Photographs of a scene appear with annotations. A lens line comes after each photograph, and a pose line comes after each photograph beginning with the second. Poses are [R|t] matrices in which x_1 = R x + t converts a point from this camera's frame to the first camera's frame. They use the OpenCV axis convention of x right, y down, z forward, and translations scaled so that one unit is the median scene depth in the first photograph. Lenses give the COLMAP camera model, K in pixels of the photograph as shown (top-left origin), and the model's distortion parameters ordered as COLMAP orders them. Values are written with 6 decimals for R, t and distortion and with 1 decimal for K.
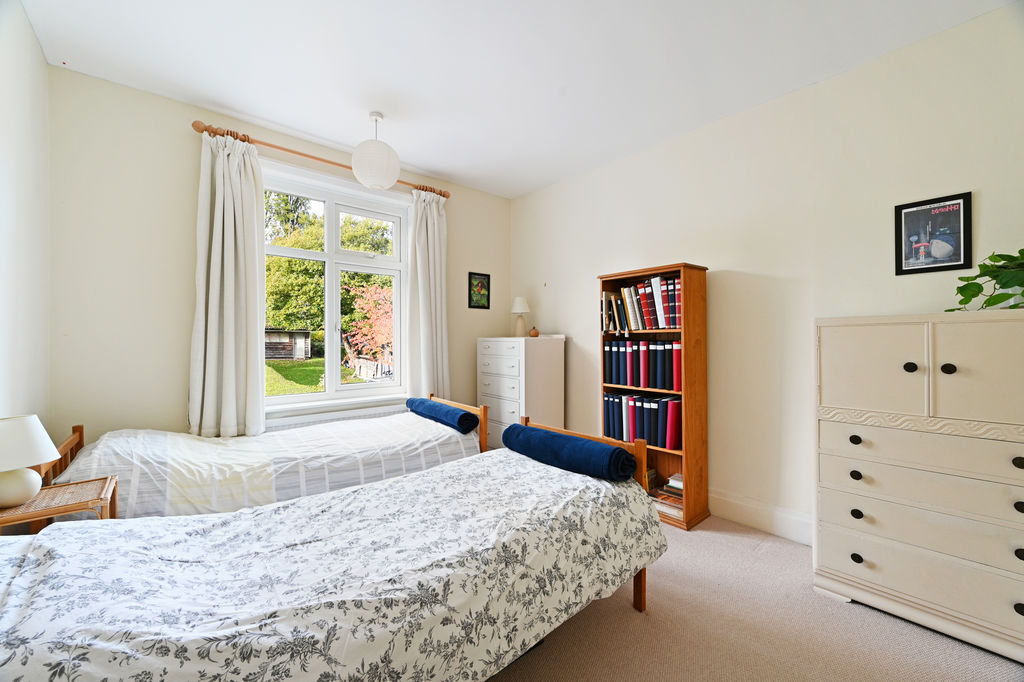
lens RADIAL K [[405.6, 0, 512.0], [0, 405.6, 341.0], [0, 0, 1]] dist [-0.002421, -0.000193]
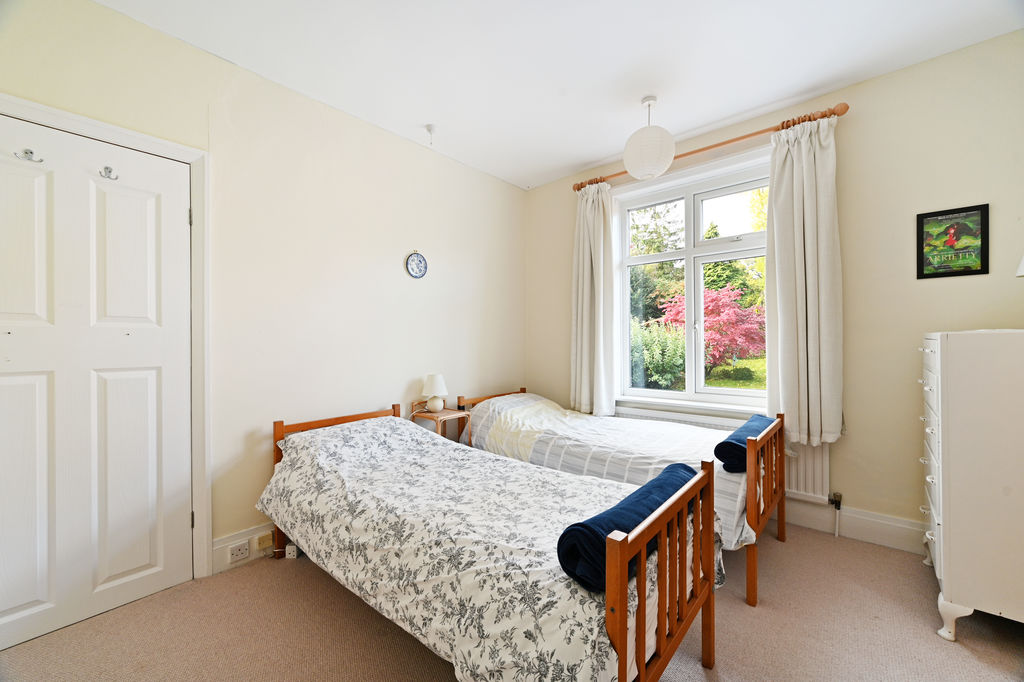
lens RADIAL K [[405.6, 0, 512.0], [0, 405.6, 341.0], [0, 0, 1]] dist [-0.002421, -0.000193]
pose [[0.130562, -0.000402, -0.991440, 0.815762], [0.007304, 0.999973, 0.000556, -0.001696], [0.991413, -0.007314, 0.130561, 0.816920]]
